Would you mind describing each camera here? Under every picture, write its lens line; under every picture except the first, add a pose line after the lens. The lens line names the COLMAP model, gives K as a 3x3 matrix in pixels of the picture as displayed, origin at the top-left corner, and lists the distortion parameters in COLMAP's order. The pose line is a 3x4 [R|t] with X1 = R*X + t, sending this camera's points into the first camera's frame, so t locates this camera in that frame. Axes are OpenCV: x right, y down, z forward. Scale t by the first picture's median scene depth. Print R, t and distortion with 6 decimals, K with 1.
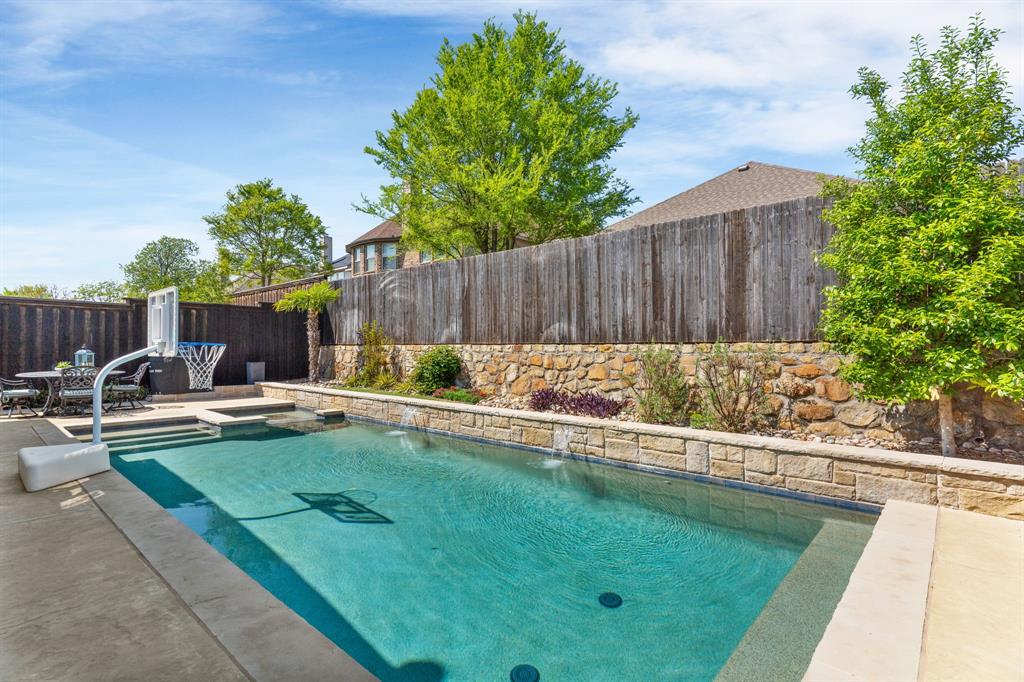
lens RADIAL K [[496.8, 0, 516.1], [0, 496.8, 339.5], [0, 0, 1]] dist [-0.000067, 0.000741]
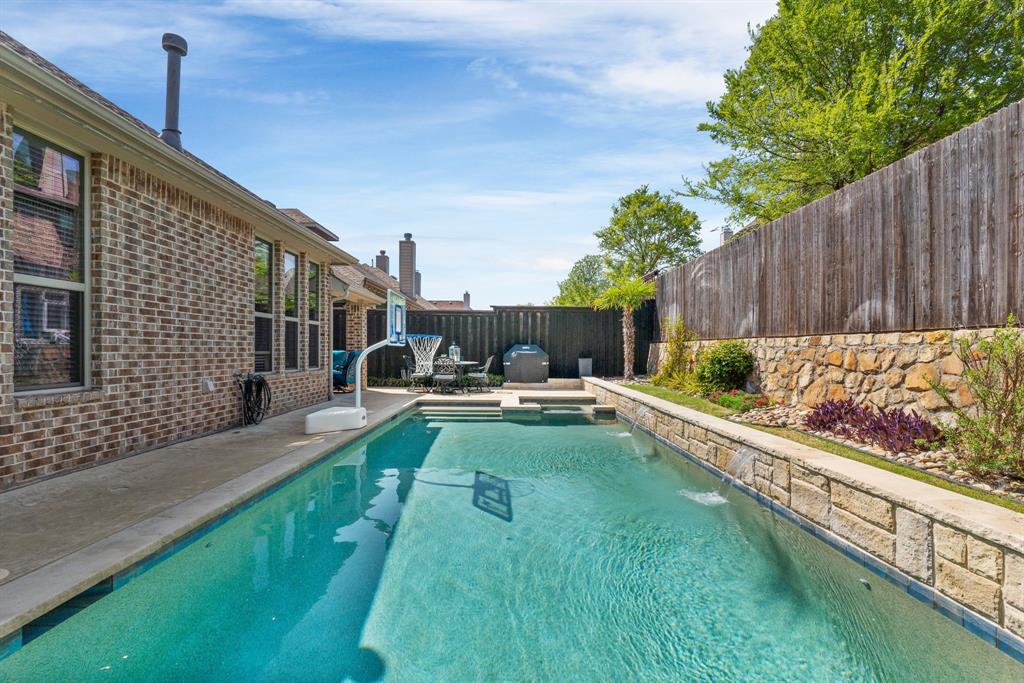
lens RADIAL K [[503.7, 0, 509.8], [0, 503.7, 349.1], [0, 0, 1]] dist [-0.000324, -0.000179]
pose [[0.655318, -0.000265, -0.755353, 0.276307], [0.010411, 0.999908, 0.008682, 0.019604], [0.755281, -0.013553, 0.655261, 0.212941]]
